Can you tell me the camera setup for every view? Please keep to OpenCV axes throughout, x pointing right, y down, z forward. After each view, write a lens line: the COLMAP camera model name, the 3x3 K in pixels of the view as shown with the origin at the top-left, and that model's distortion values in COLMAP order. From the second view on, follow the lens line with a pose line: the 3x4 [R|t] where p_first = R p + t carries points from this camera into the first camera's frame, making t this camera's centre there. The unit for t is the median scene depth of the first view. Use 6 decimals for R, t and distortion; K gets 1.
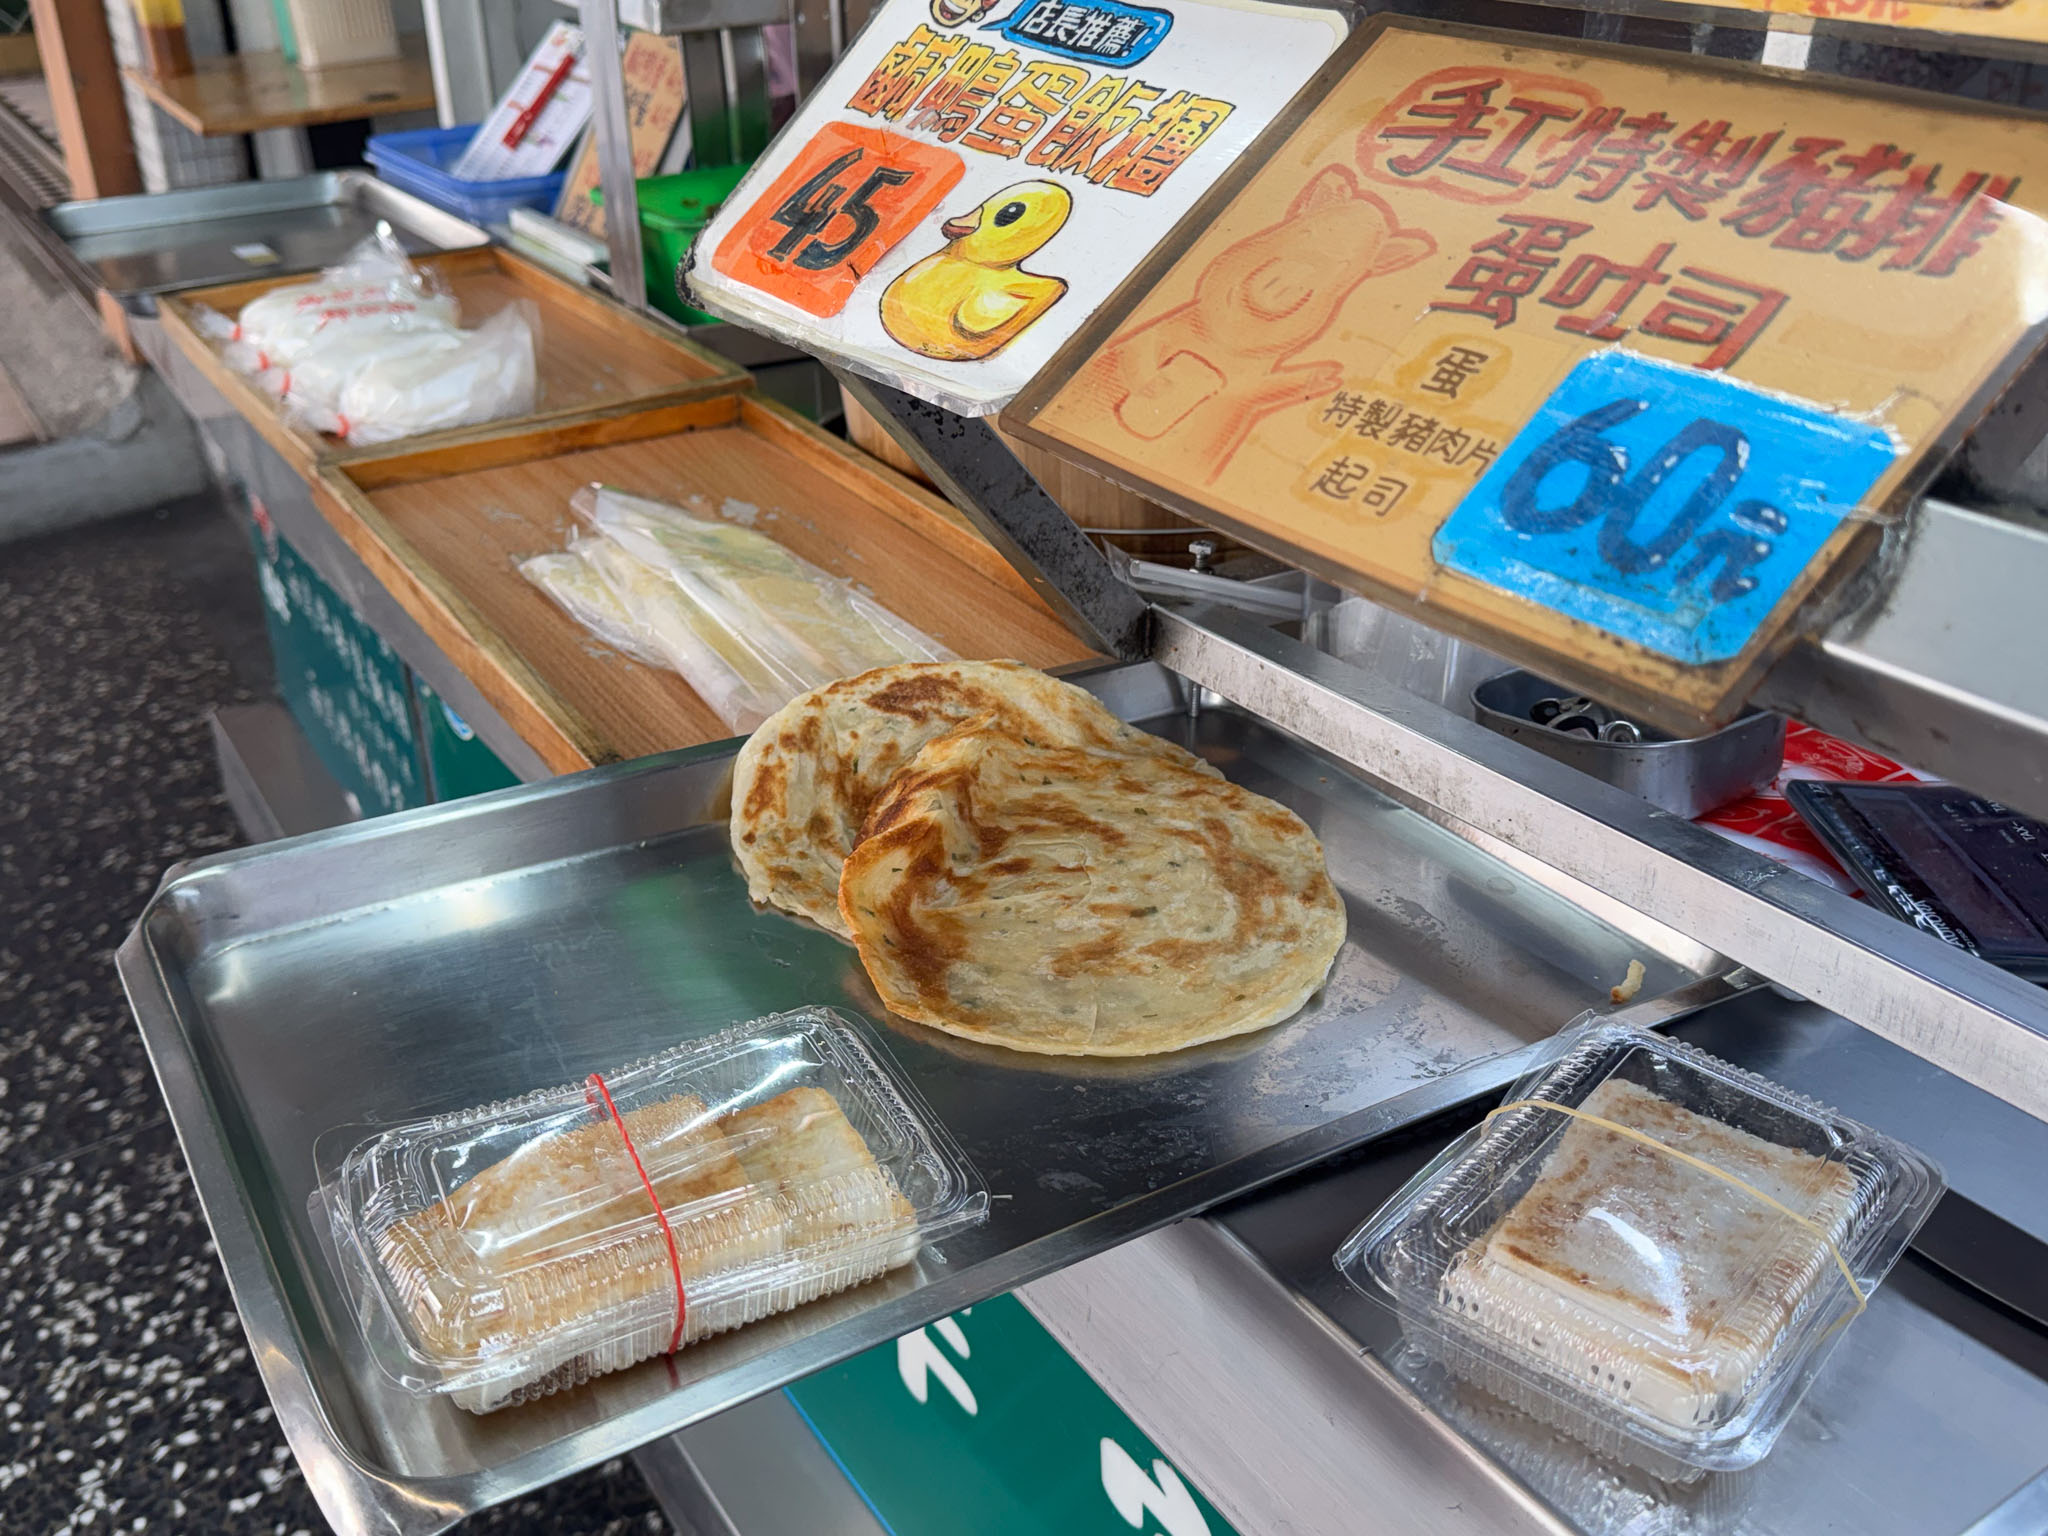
lens RADIAL K [[1912.1, 0, 1036.9], [0, 1912.1, 779.1], [0, 0, 1]] dist [0.082522, 0.000000]
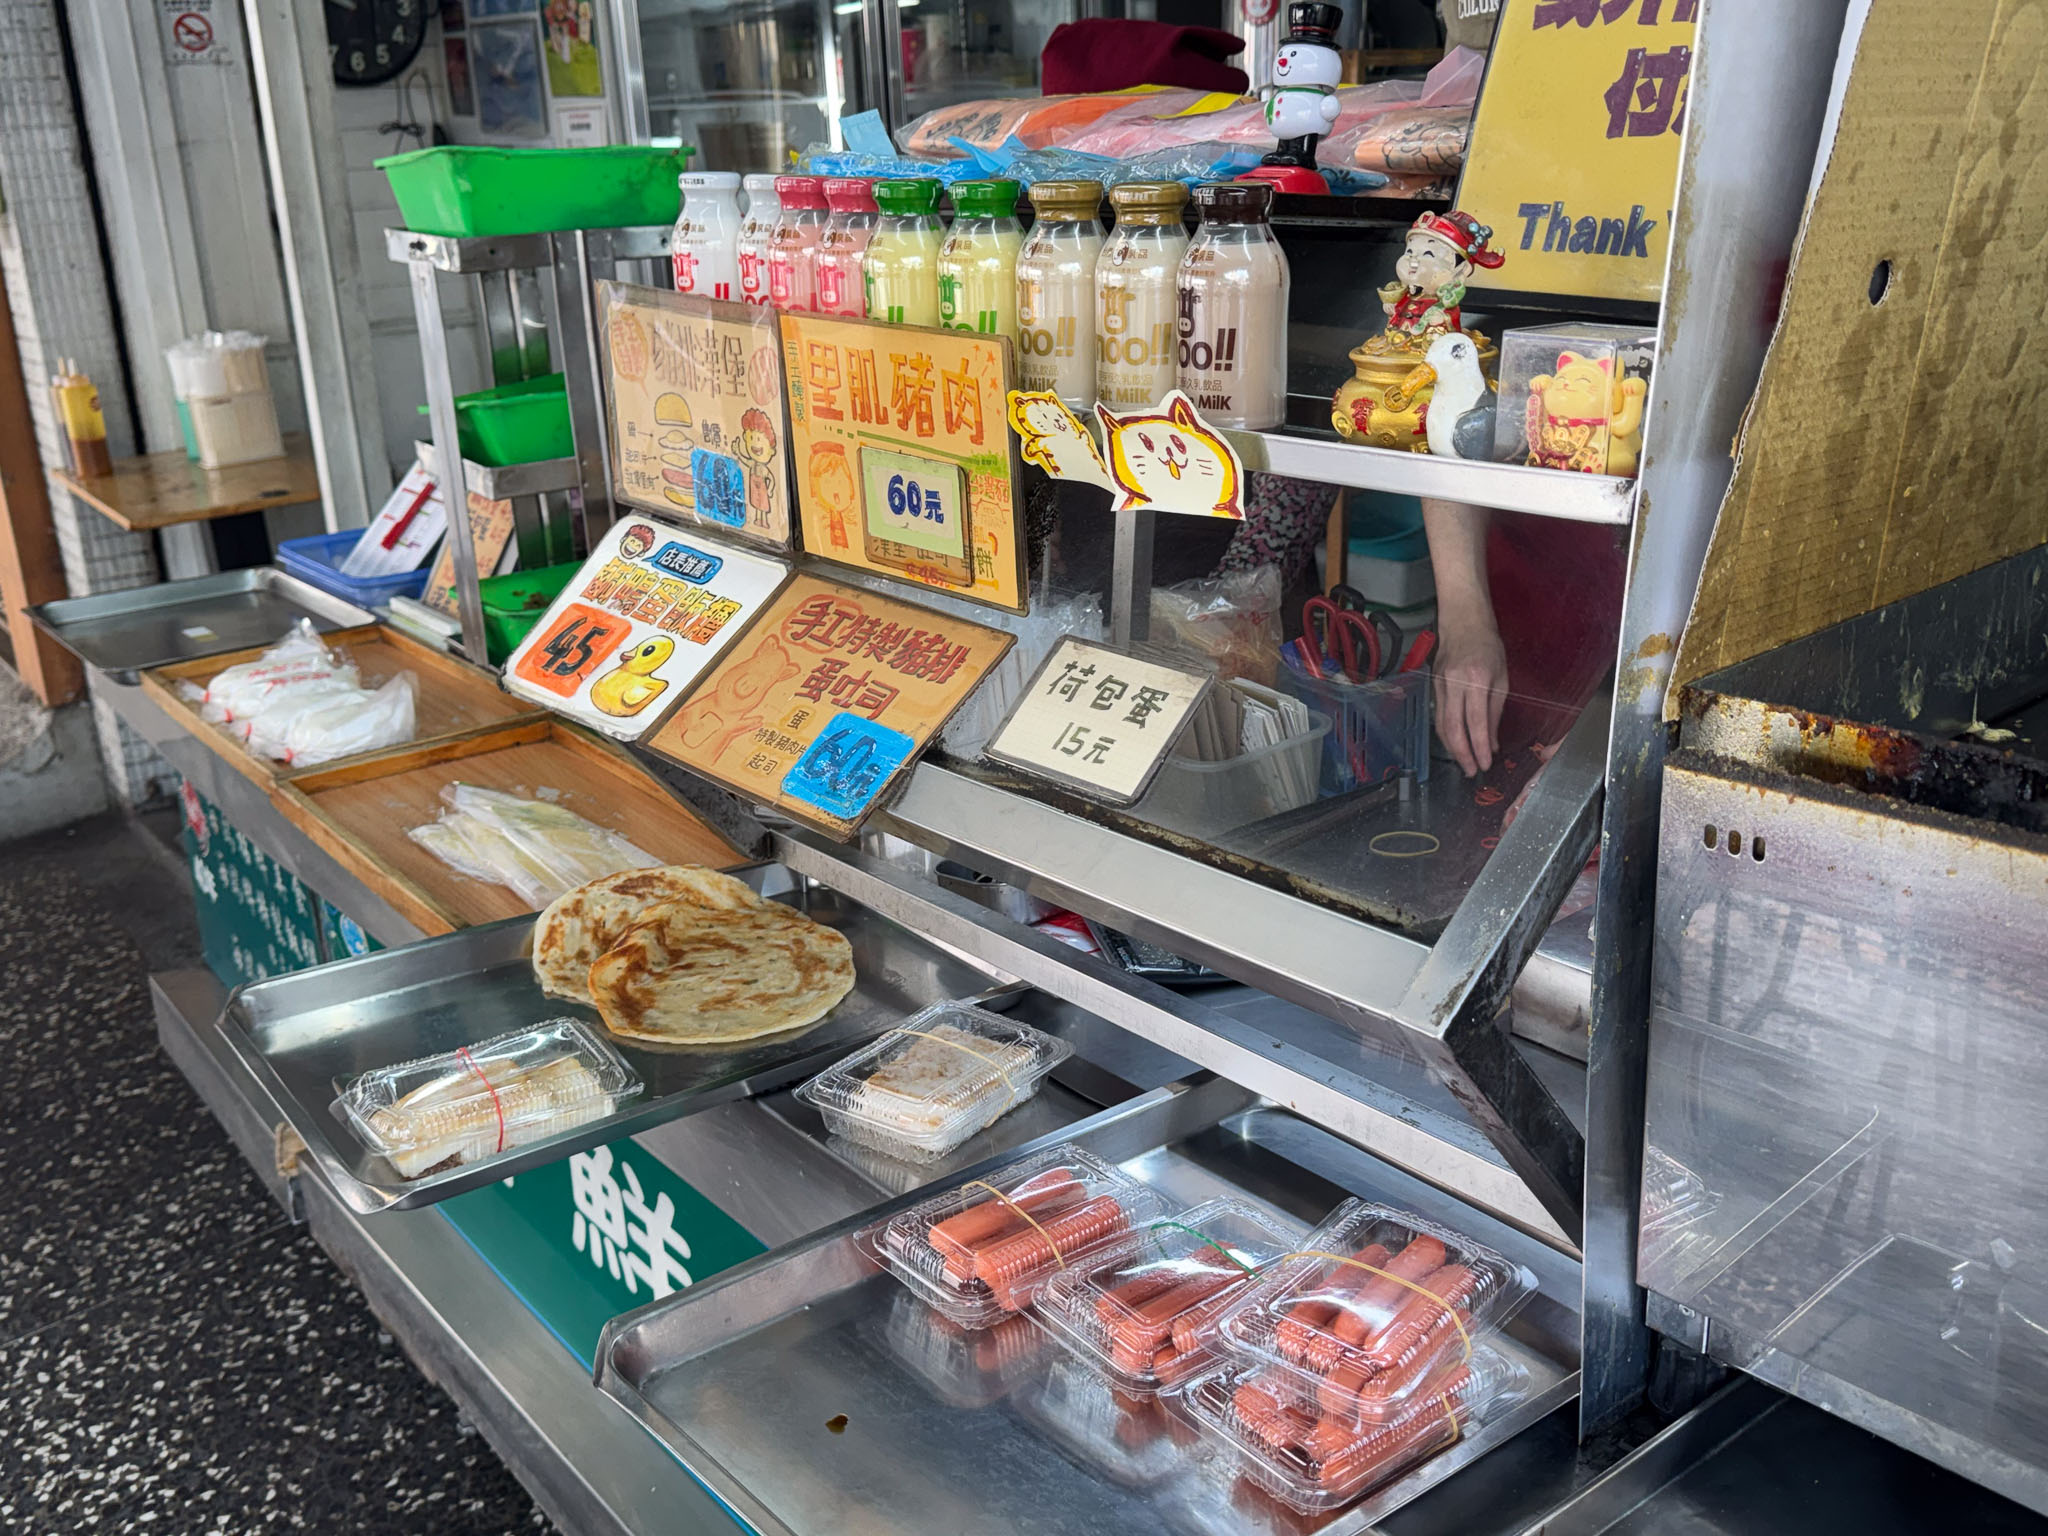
lens RADIAL K [[1912.1, 0, 1036.5], [0, 1912.1, 771.6], [0, 0, 1]] dist [0.082522, 0.000000]
pose [[0.995949, -0.052353, 0.073110, 0.151881], [0.062419, 0.987753, -0.142993, 0.109486], [-0.064728, 0.146977, 0.987020, -0.691270]]
